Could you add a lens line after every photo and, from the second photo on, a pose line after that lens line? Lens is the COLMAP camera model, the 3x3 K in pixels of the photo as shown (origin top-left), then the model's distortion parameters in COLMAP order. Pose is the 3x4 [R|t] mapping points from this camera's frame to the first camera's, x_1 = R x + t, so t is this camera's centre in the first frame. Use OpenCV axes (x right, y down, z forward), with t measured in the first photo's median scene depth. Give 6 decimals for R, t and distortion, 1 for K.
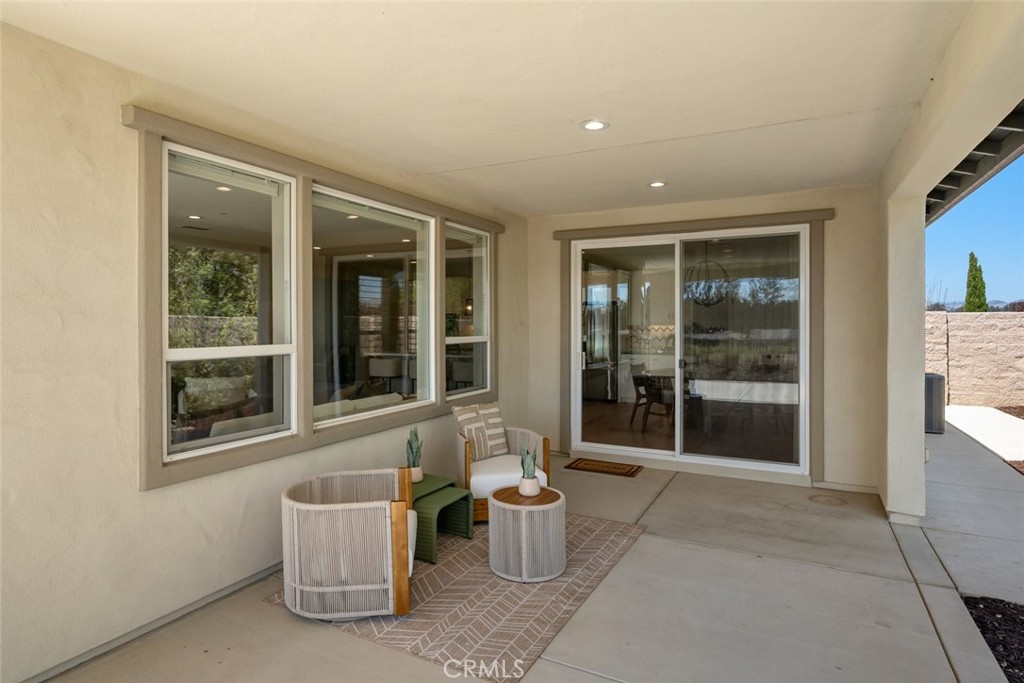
lens RADIAL K [[547.9, 0, 511.7], [0, 547.9, 336.3], [0, 0, 1]] dist [-0.000007, -0.000004]
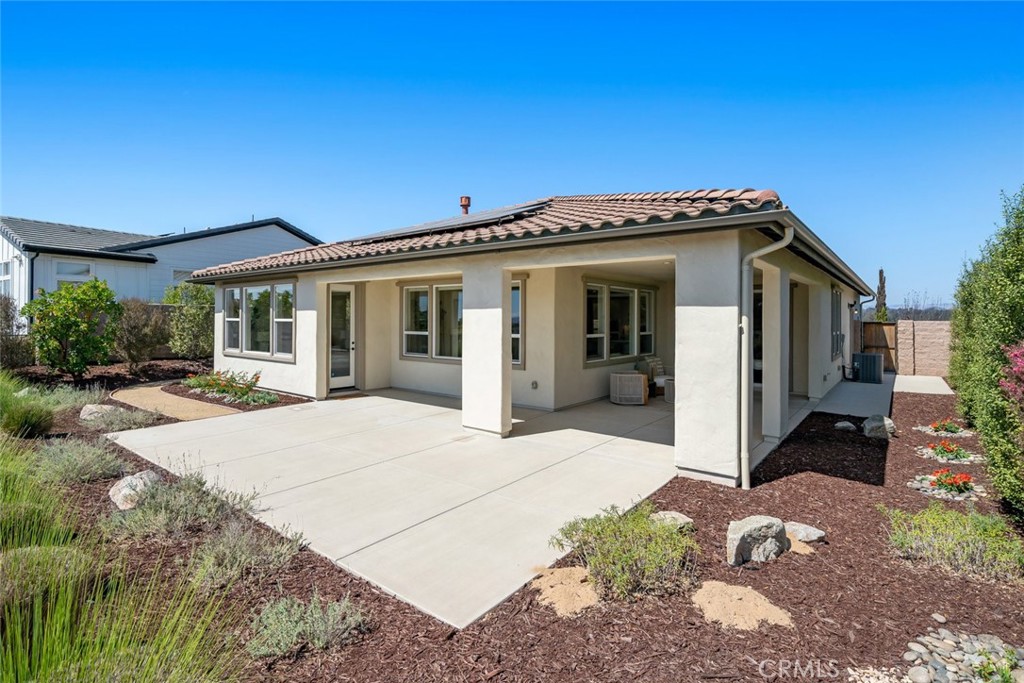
lens RADIAL K [[495.8, 0, 513.1], [0, 495.8, 334.6], [0, 0, 1]] dist [0.000222, 0.000025]
pose [[0.982061, 0.007724, -0.188403, -0.279538], [-0.007715, 0.999970, 0.000783, 0.014321], [0.188404, 0.000685, 0.982091, -1.558671]]
